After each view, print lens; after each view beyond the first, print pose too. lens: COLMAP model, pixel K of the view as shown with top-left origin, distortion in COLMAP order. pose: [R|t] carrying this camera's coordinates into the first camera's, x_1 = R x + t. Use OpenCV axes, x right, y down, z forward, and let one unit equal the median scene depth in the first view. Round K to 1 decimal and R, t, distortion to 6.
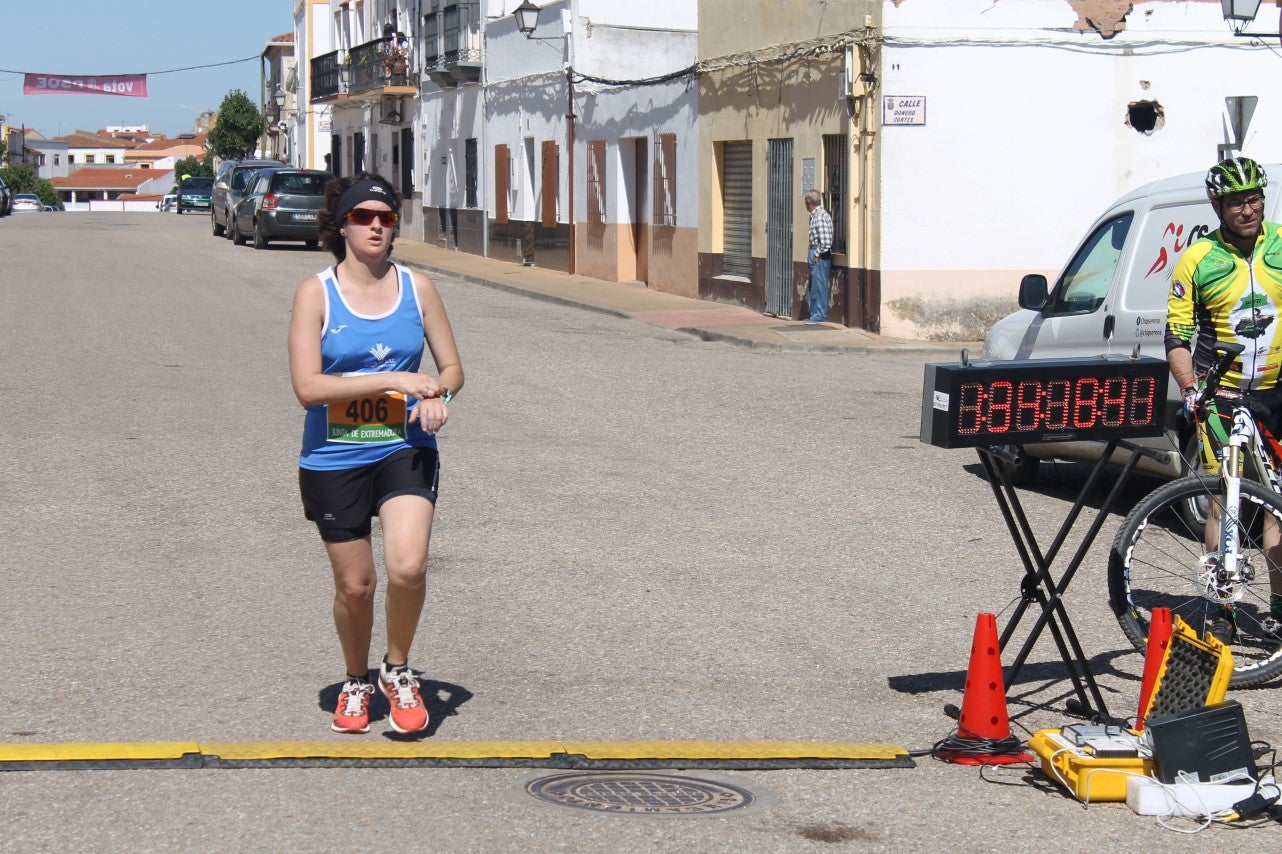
lens RADIAL K [[3502.3, 0, 696.2], [0, 3502.3, 426.2], [0, 0, 1]] dist [0.093169, 0.446610]
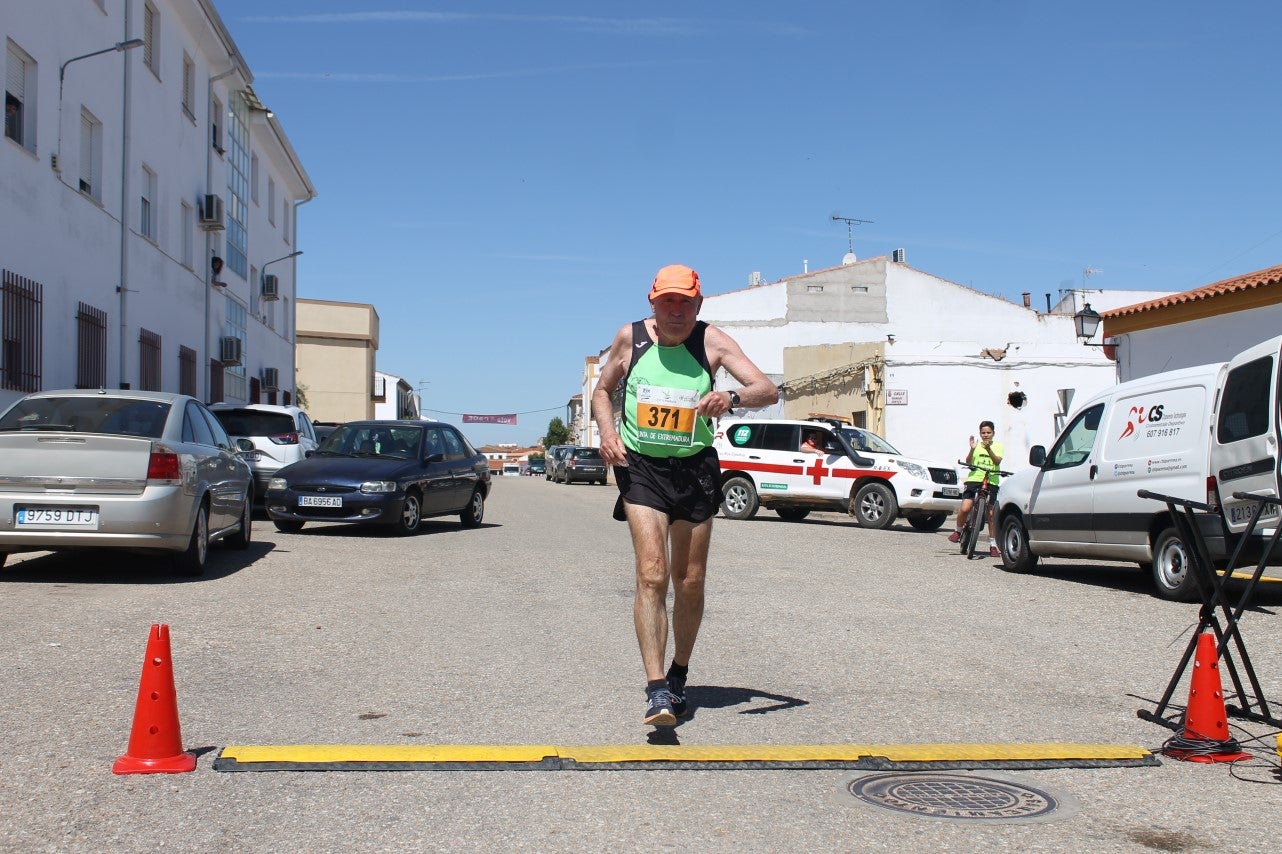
lens RADIAL K [[1422.0, 0, 632.8], [0, 1422.0, 408.4], [0, 0, 1]] dist [-0.126787, 0.158815]
pose [[0.997312, -0.011107, -0.072430, -0.031035], [0.002103, 0.992377, -0.123220, 0.014101], [0.073247, 0.122736, 0.989733, 0.200985]]
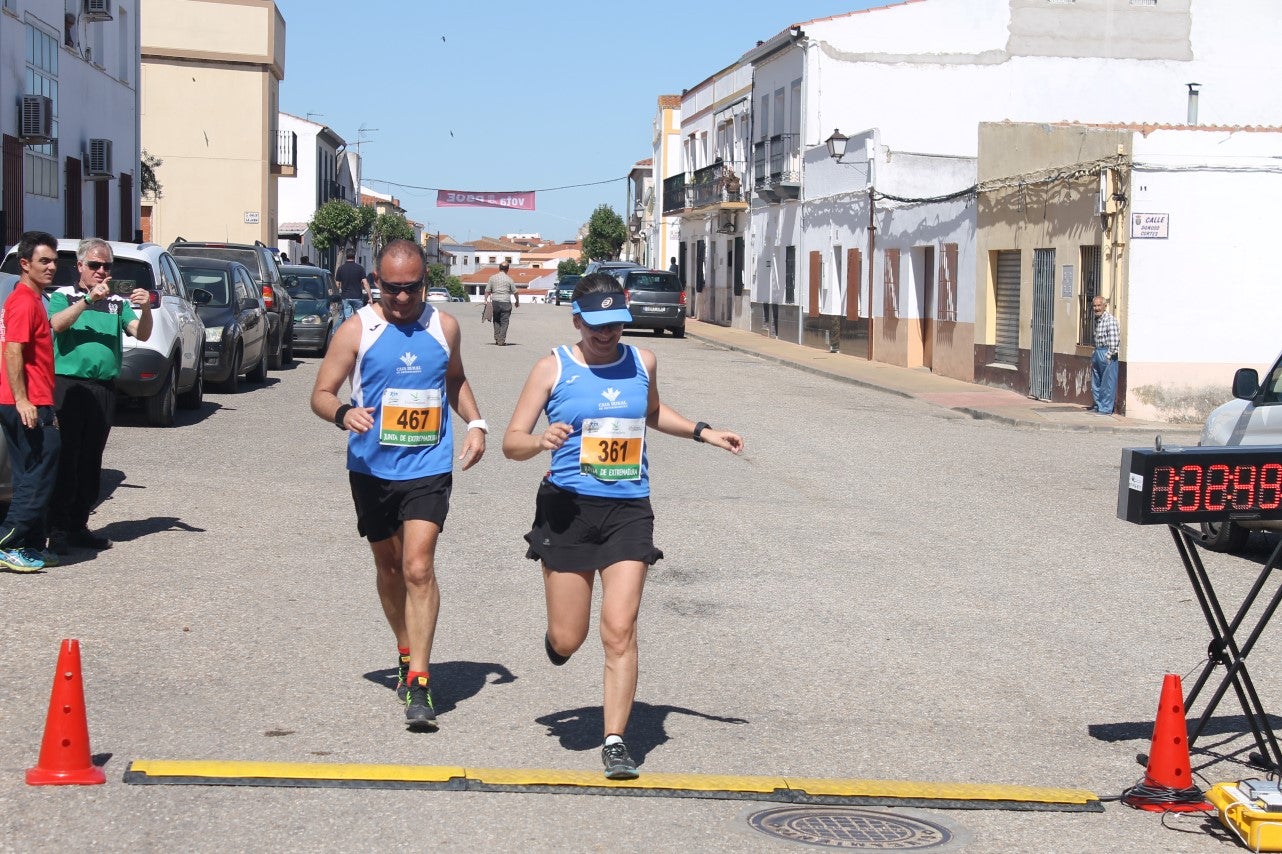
lens RADIAL K [[2857.7, 0, 641.0], [0, 2857.7, 427.0], [0, 0, 1]] dist [0.018879, 0.408970]
pose [[0.992048, 0.019885, -0.124277, 0.010754], [-0.022259, 0.999595, -0.017740, -0.002061], [0.123873, 0.020365, 0.992089, 0.031505]]
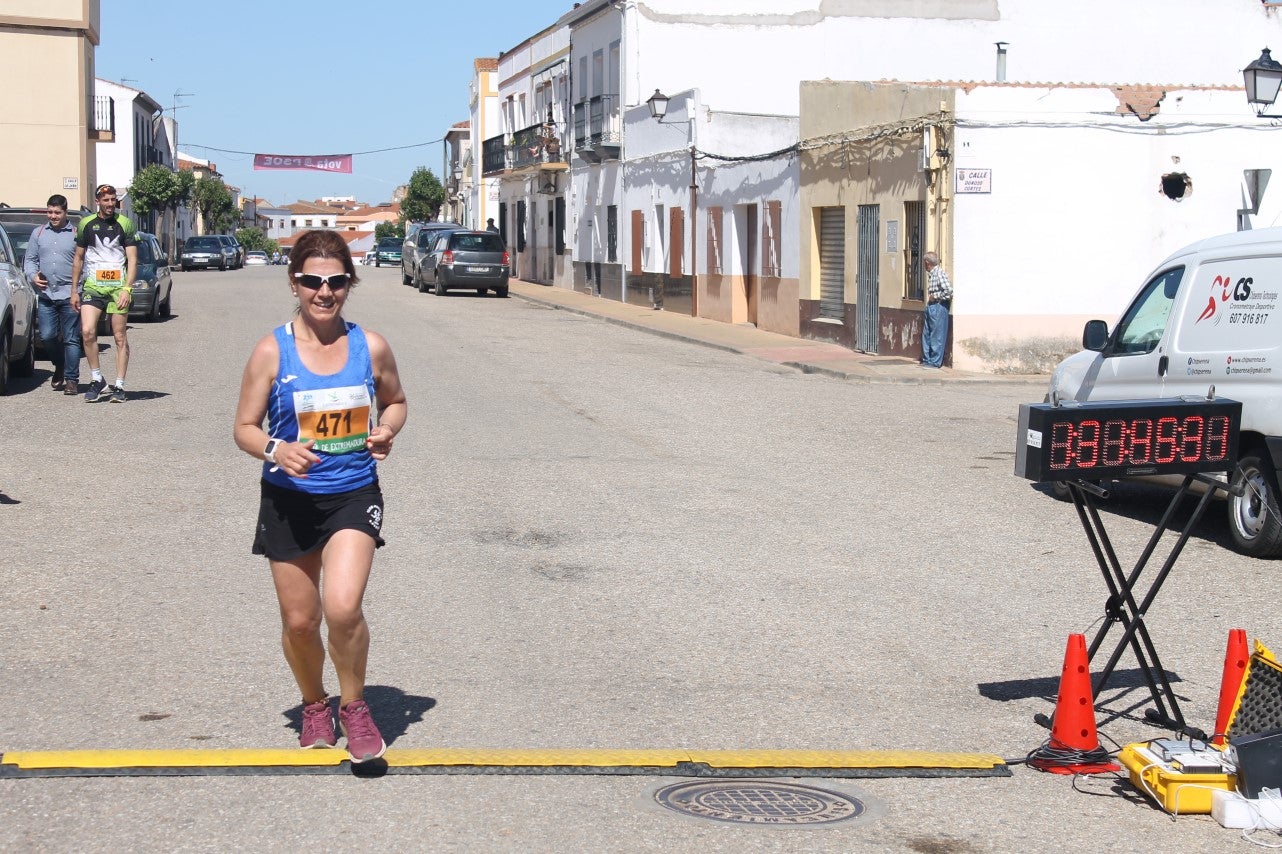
lens RADIAL K [[2765.5, 0, 668.6], [0, 2765.5, 423.2], [0, 0, 1]] dist [0.029722, 0.216339]
pose [[0.999024, 0.003612, -0.044033, -0.002522], [-0.003795, 0.999984, -0.004074, -0.003272], [0.044017, 0.004238, 0.999022, 0.053854]]
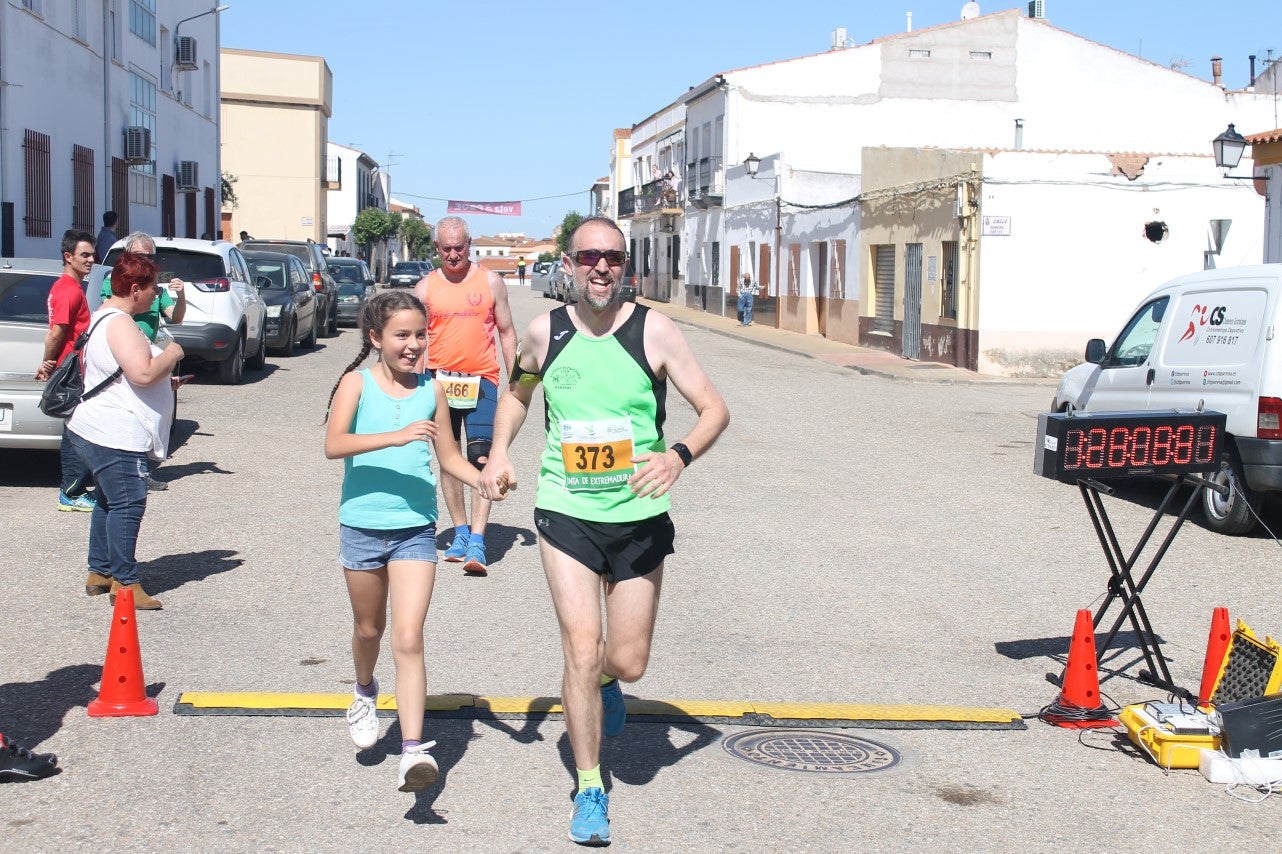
lens RADIAL K [[2062.3, 0, 641.0], [0, 2062.3, 427.0], [0, 0, 1]] dist [-0.053797, 0.150541]
pose [[0.994587, 0.019331, -0.102095, -0.001316], [-0.018634, 0.999796, 0.007771, -0.006622], [0.102224, -0.005826, 0.994744, 0.093034]]
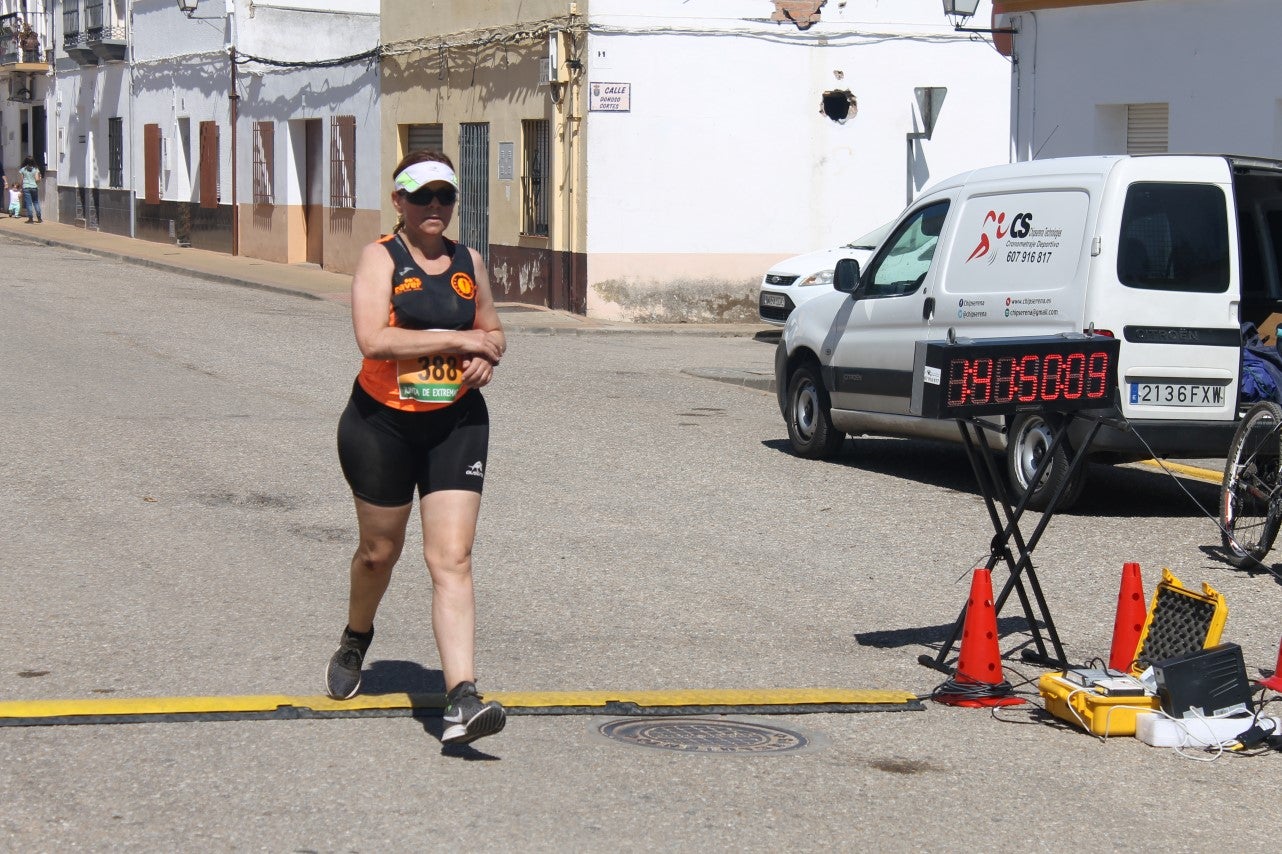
lens RADIAL K [[3578.5, 0, 733.4], [0, 3578.5, 425.9], [0, 0, 1]] dist [0.128666, -0.265467]
pose [[0.987989, -0.003551, 0.154481, -0.066552], [0.002935, 0.999987, 0.004218, 0.001488], [-0.154494, -0.003714, 0.987987, -0.036983]]
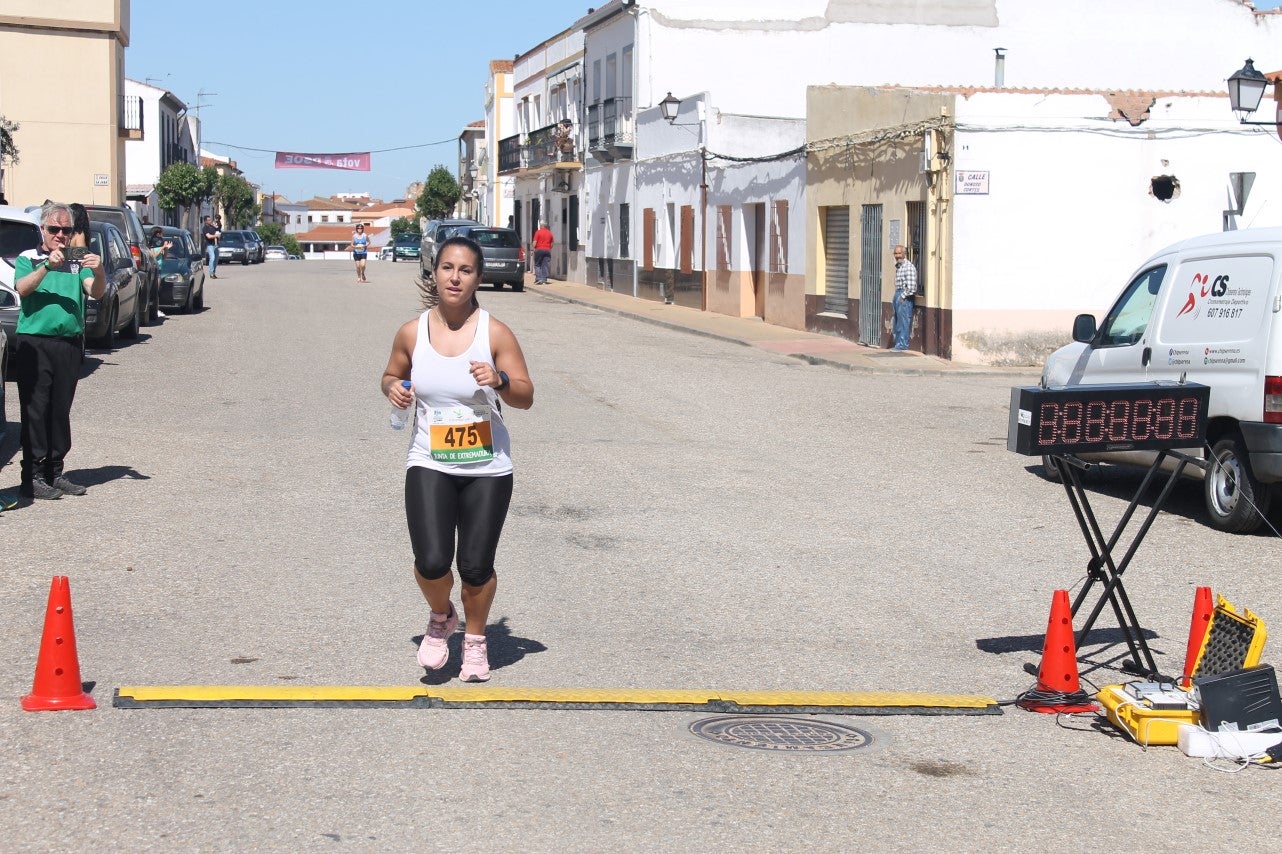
lens RADIAL K [[2746.3, 0, 658.7], [0, 2746.3, 426.7], [0, 0, 1]] dist [0.010888, 0.352840]
pose [[0.998830, 0.007915, -0.047701, -0.005133], [-0.007961, 0.999968, -0.000783, -0.000861], [0.047693, 0.001162, 0.998861, 0.011704]]
